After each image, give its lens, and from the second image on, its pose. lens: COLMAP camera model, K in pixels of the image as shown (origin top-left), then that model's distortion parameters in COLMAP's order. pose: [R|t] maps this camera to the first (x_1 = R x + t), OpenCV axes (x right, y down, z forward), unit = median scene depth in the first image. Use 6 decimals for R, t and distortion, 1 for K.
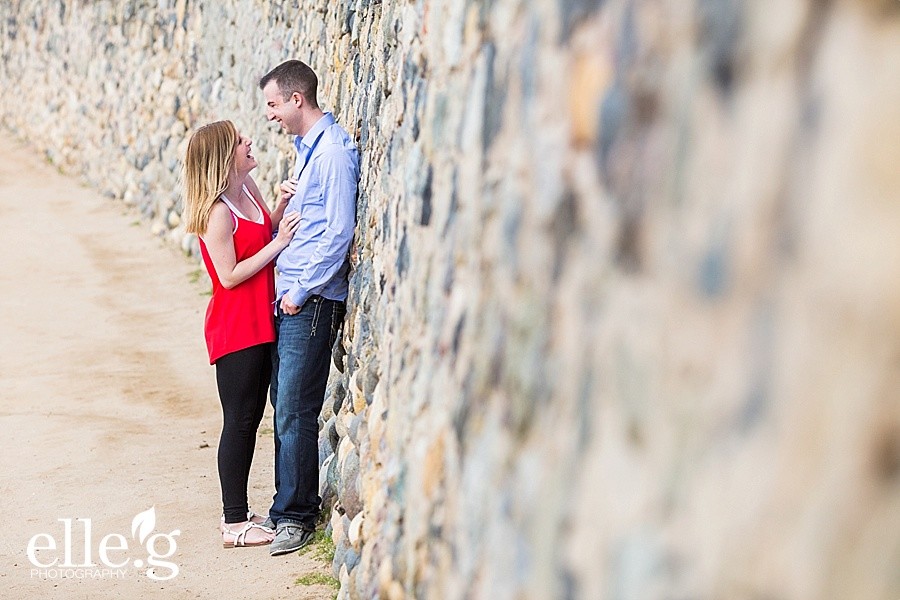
lens RADIAL K [[3243.8, 0, 450.0], [0, 3243.8, 300.0], [0, 0, 1]] dist [0.391085, -2.517734]
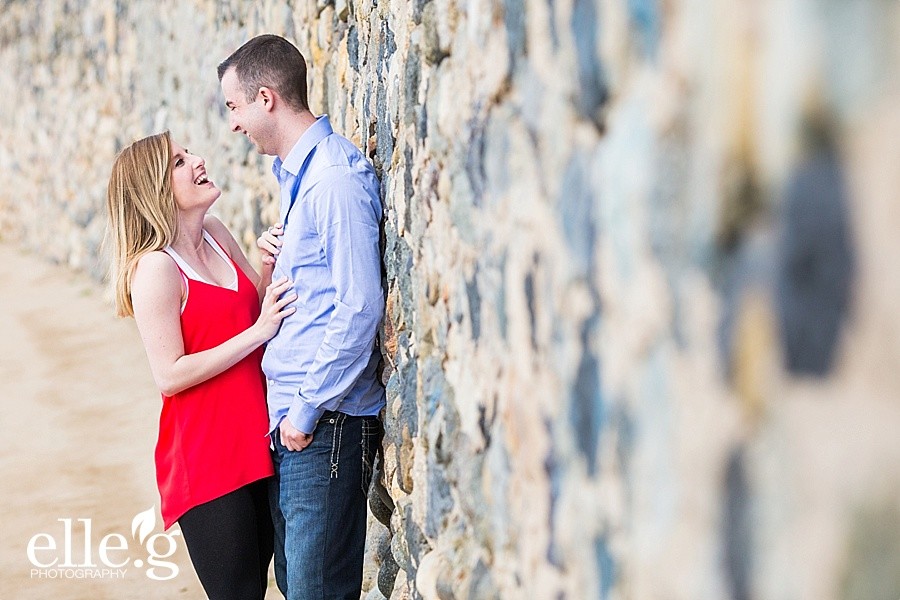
lens RADIAL K [[3243.8, 0, 450.0], [0, 3243.8, 300.0], [0, 0, 1]] dist [0.391085, -2.517734]
pose [[0.994329, -0.106121, 0.006943, -0.020468], [0.106161, 0.994334, -0.005535, -0.016326], [-0.006316, 0.006241, 0.999961, 0.369979]]
